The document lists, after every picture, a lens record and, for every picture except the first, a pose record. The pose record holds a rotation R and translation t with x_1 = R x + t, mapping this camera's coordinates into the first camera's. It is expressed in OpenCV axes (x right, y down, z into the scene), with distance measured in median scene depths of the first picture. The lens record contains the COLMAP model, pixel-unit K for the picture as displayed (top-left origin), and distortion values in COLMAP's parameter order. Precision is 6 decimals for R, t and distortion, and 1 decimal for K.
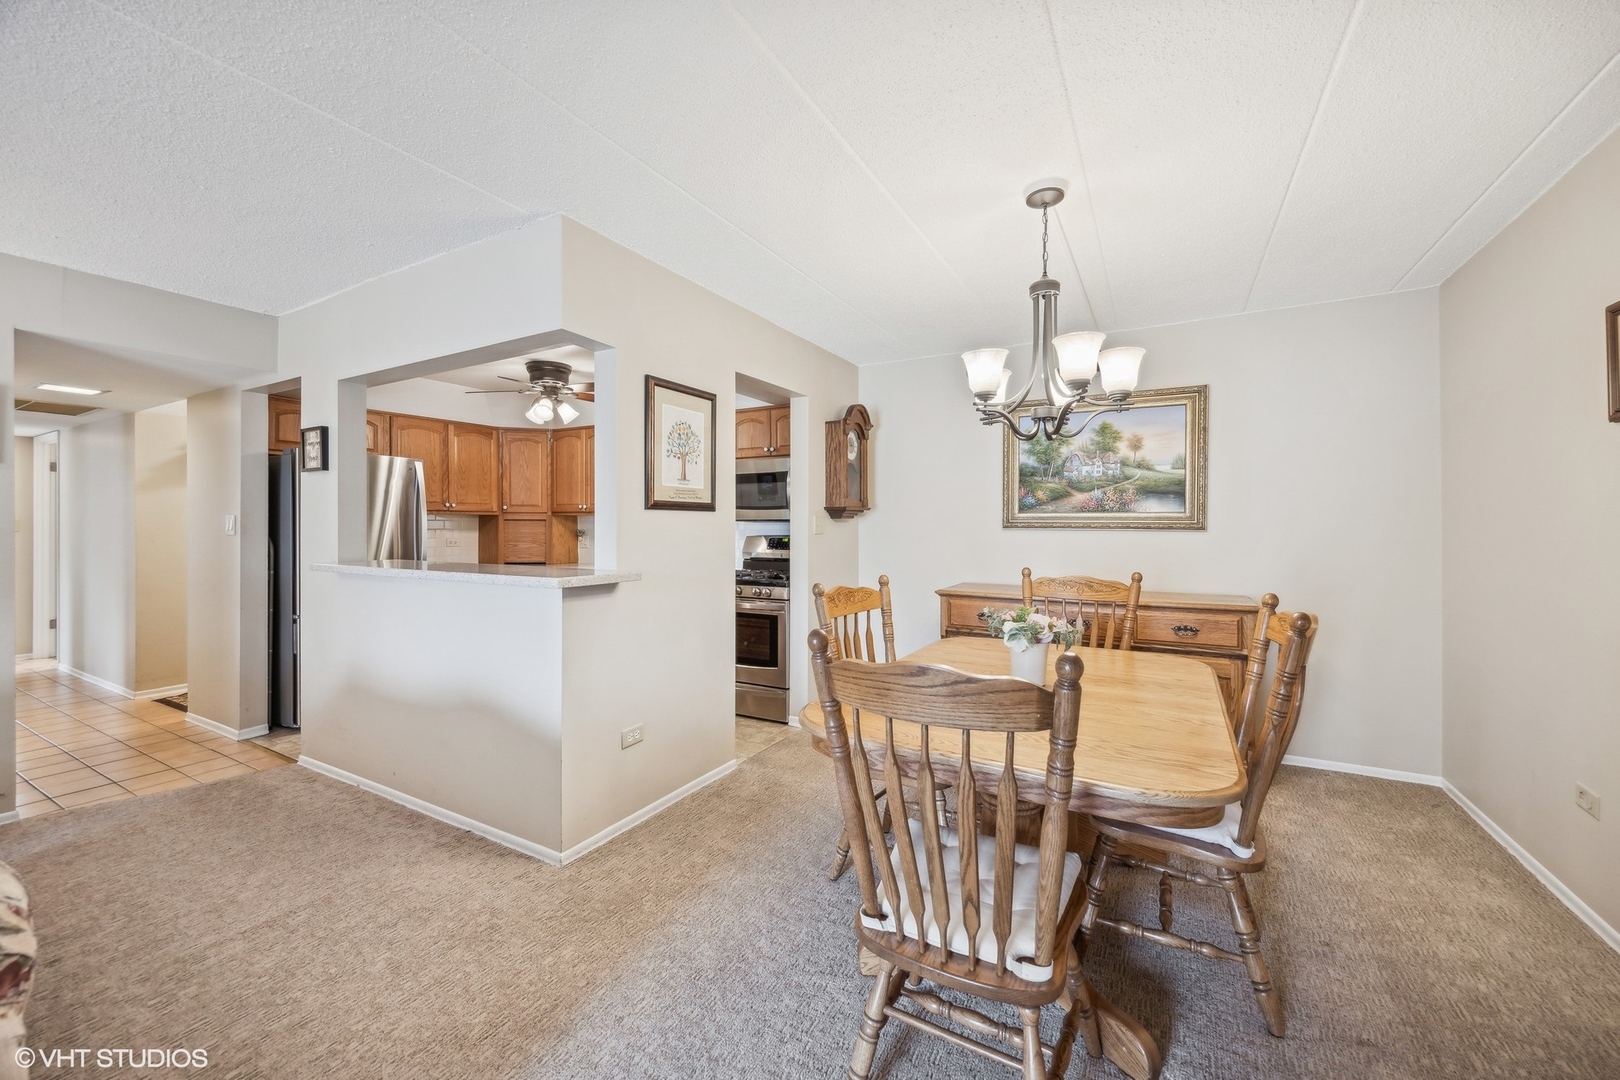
lens RADIAL K [[624.2, 0, 812.9], [0, 624.2, 530.5], [0, 0, 1]] dist [0.000154, -0.000155]
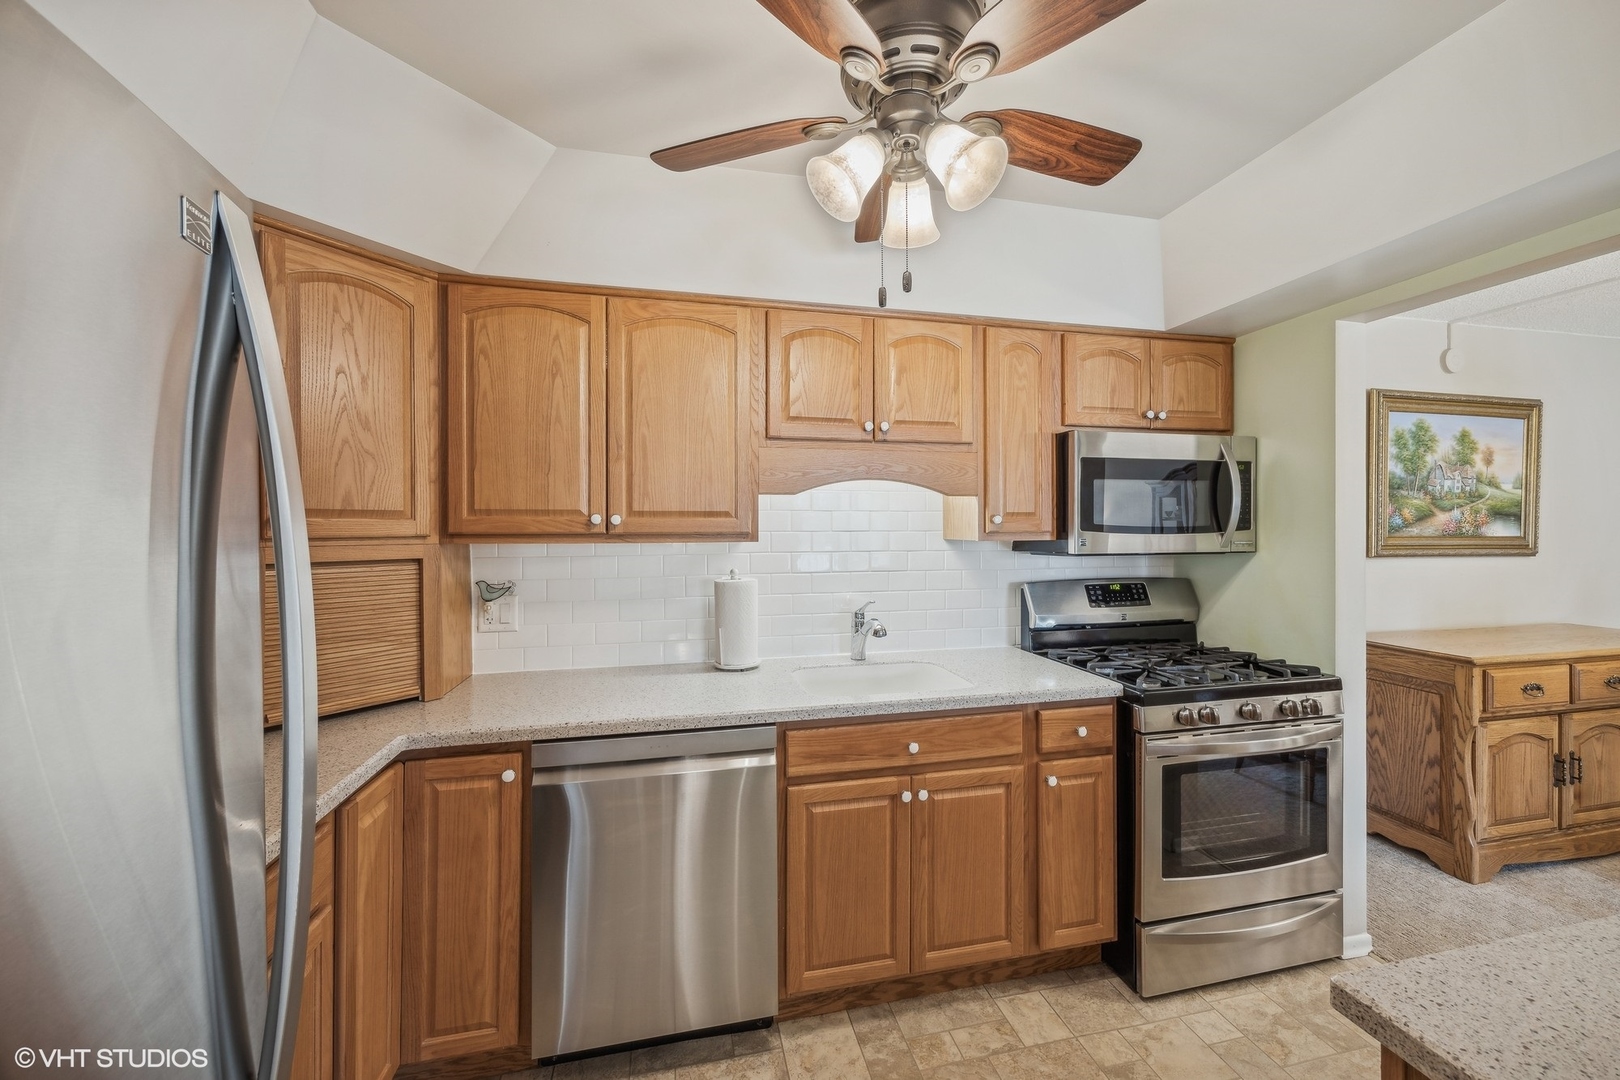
lens RADIAL K [[629.8, 0, 813.5], [0, 629.8, 523.7], [0, 0, 1]] dist [0.001612, 0.000079]
pose [[0.736881, 0.000039, 0.676023, -0.707137], [0.008072, 0.999928, -0.008856, -0.043113], [-0.675975, 0.011983, 0.736827, 0.911592]]
